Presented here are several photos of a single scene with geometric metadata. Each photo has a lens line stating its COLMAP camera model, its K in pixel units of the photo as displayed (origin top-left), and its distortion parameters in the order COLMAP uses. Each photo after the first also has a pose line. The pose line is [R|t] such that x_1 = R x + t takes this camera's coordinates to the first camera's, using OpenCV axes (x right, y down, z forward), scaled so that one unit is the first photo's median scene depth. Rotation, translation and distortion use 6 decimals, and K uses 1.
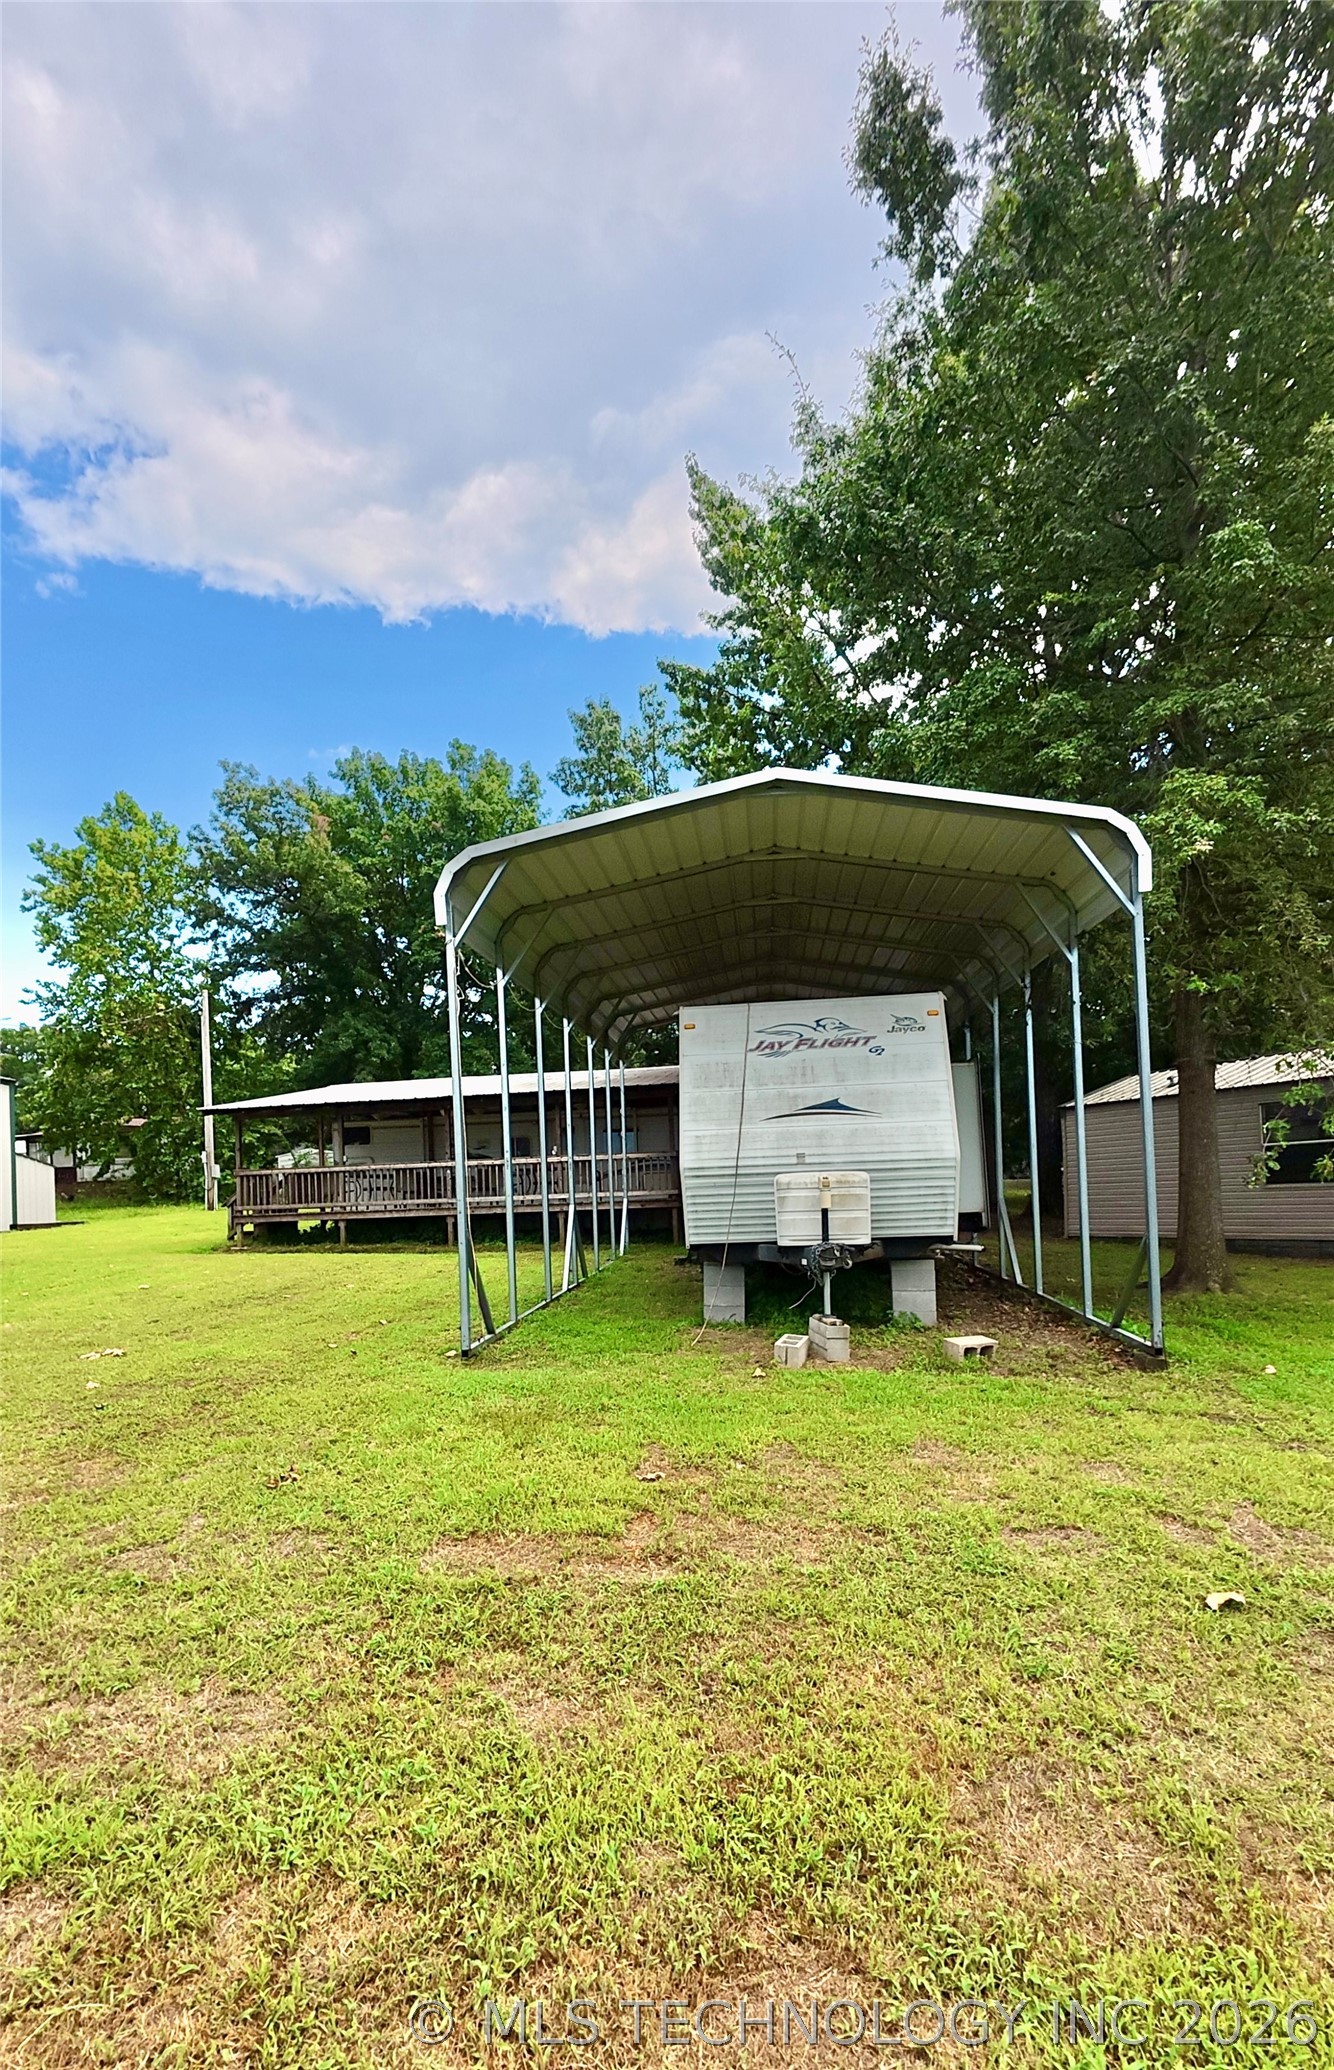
lens RADIAL K [[926.1, 0, 668.9], [0, 926.1, 1190.8], [0, 0, 1]] dist [-0.003843, 0.001238]
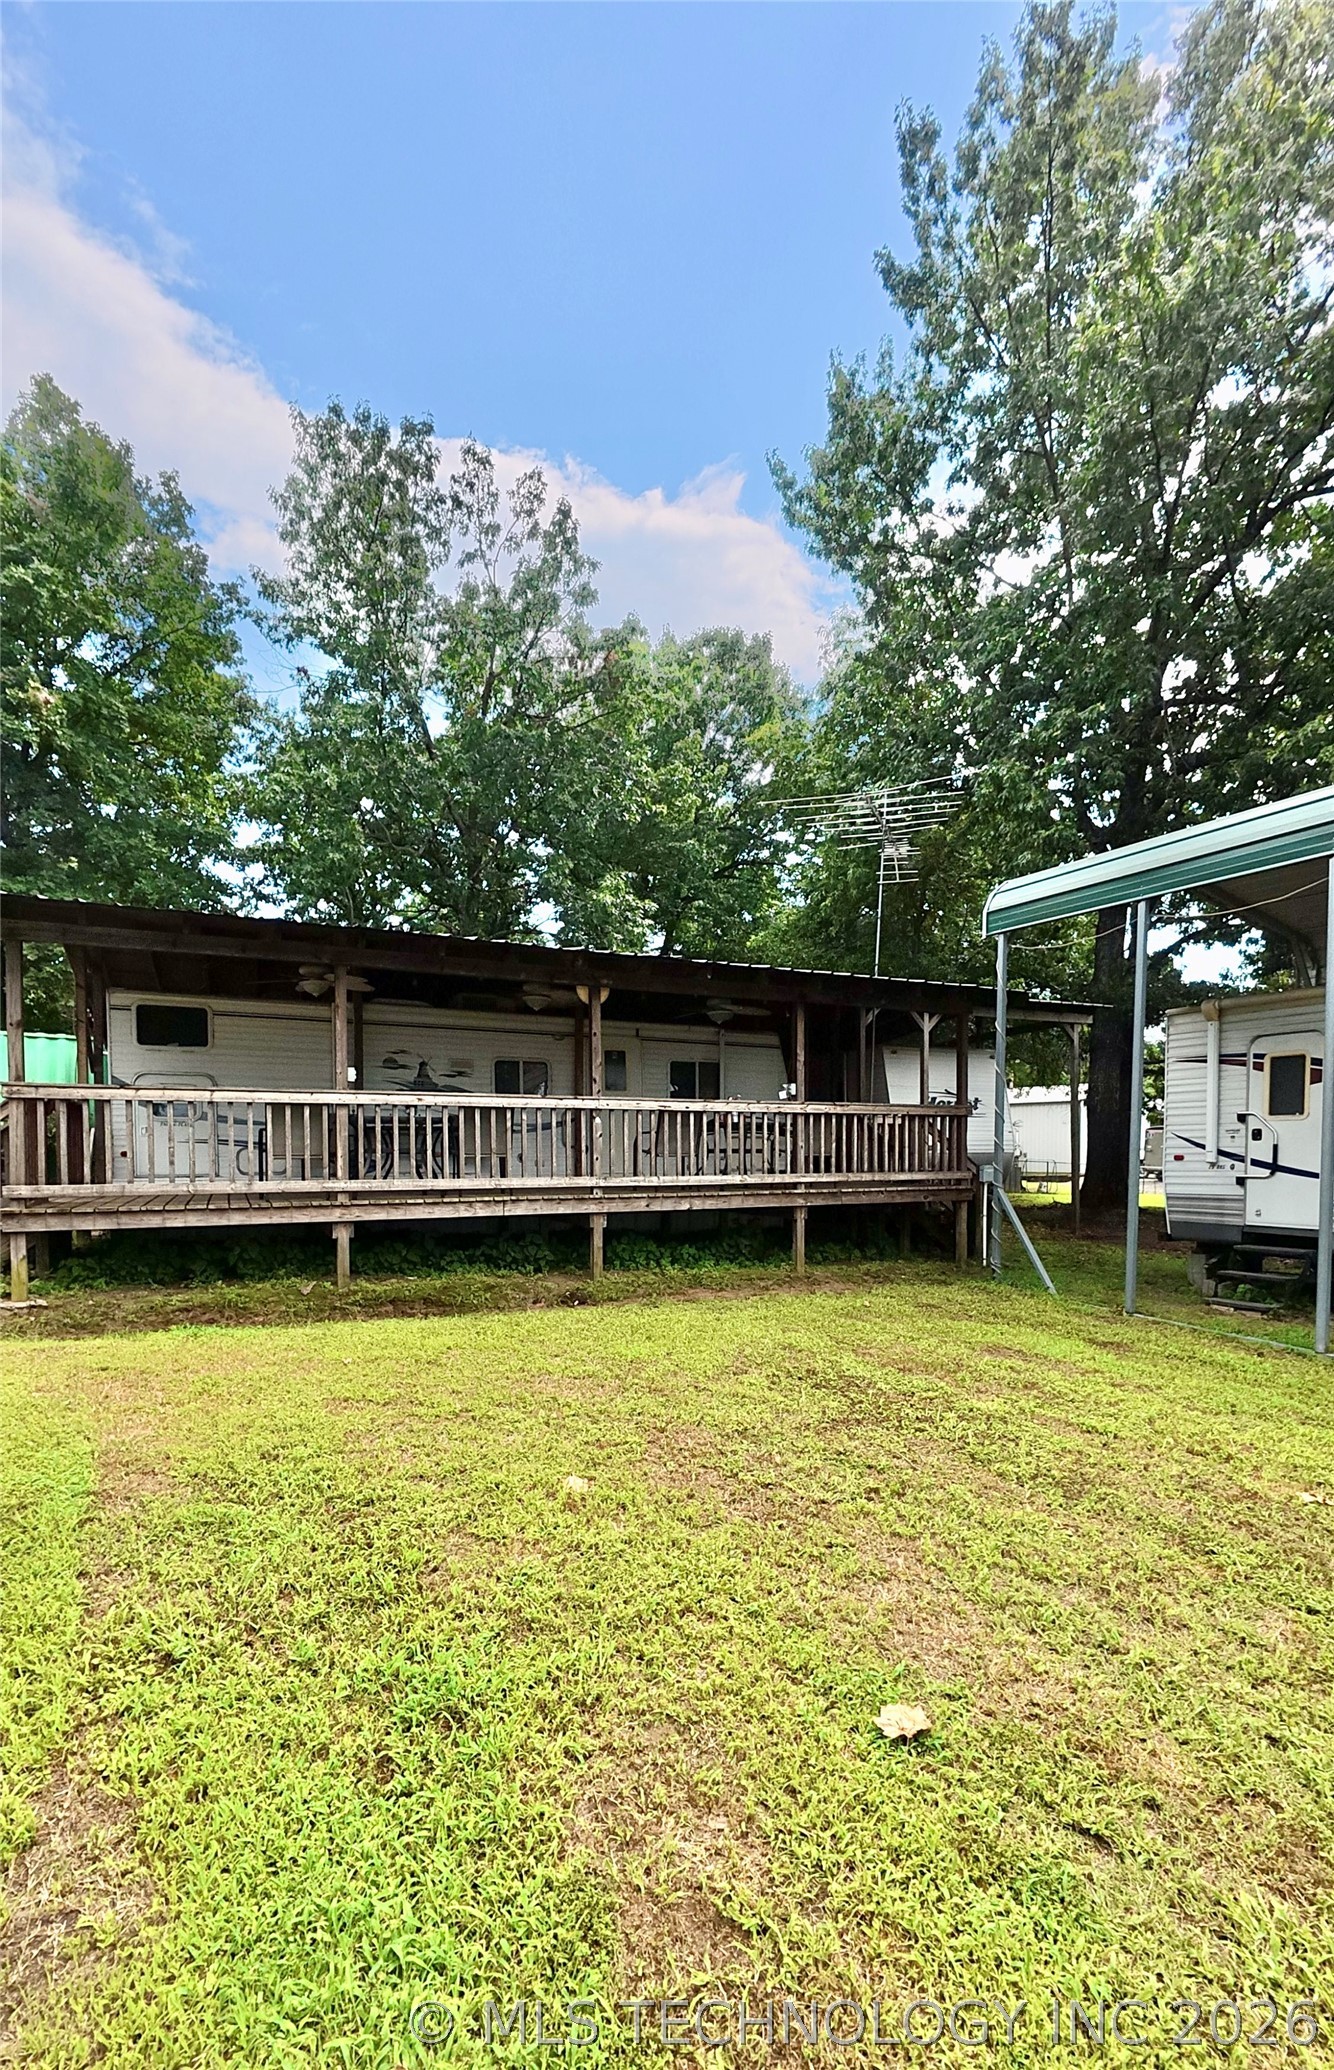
lens RADIAL K [[926.1, 0, 683.2], [0, 926.1, 1189.3], [0, 0, 1]] dist [-0.003843, 0.001238]
pose [[0.825927, 0.011075, 0.563668, -0.276920], [-0.032505, 0.999079, 0.027998, -0.000109], [-0.562839, -0.041446, 0.825527, 0.350724]]
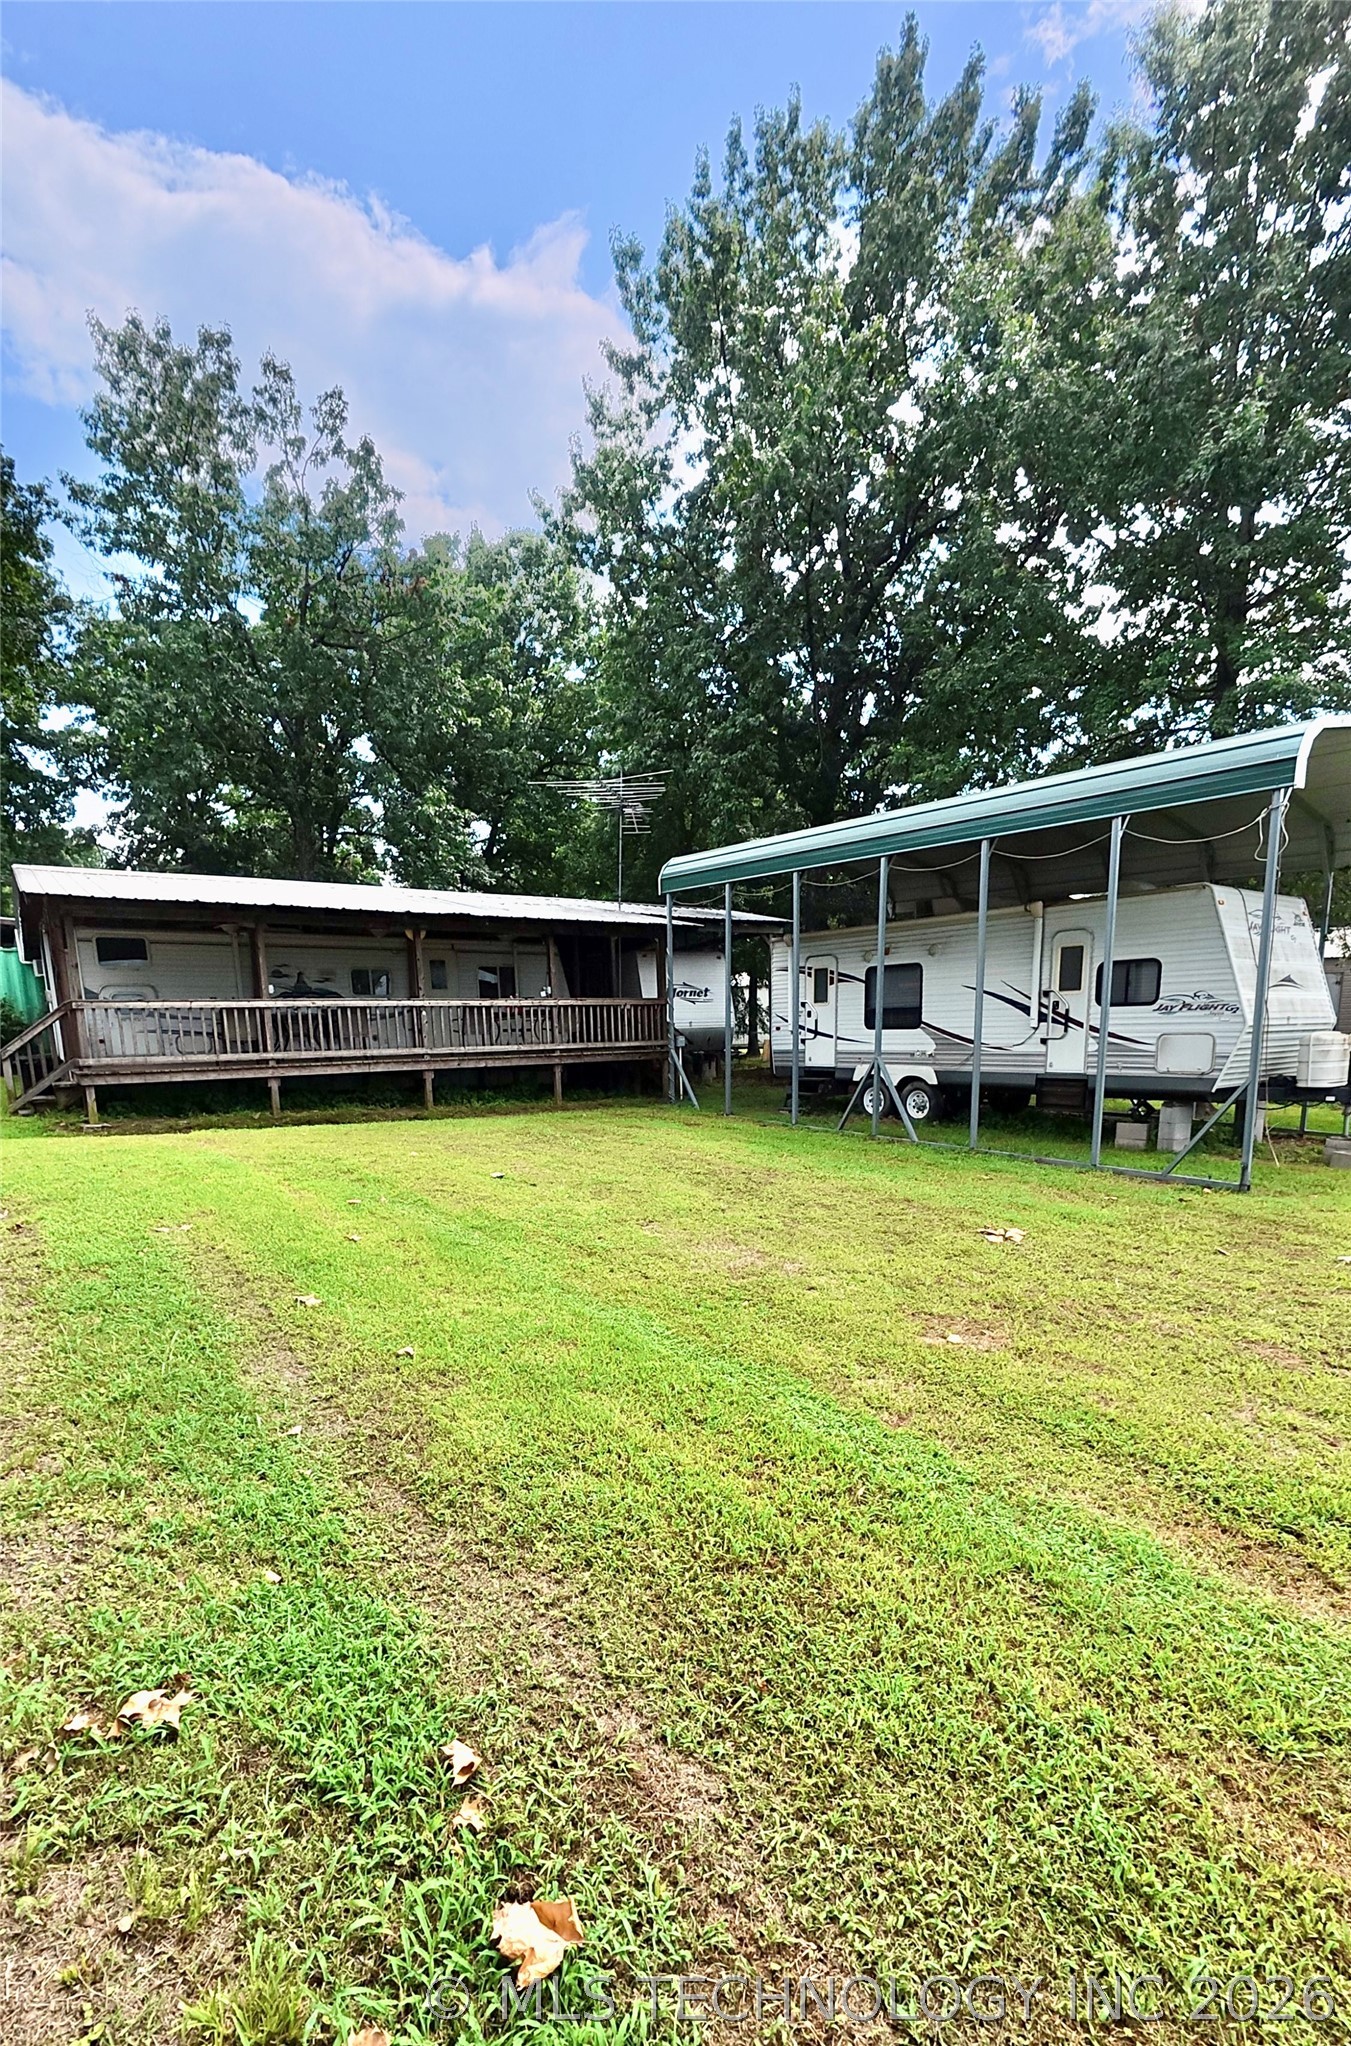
lens RADIAL K [[947.1, 0, 689.6], [0, 947.1, 1203.4], [0, 0, 1]] dist [-0.007783, 0.003246]
pose [[0.729349, -0.106086, 0.675866, -0.372860], [-0.008947, 0.986341, 0.164475, 0.002515], [-0.684083, -0.126007, 0.718438, 0.156035]]
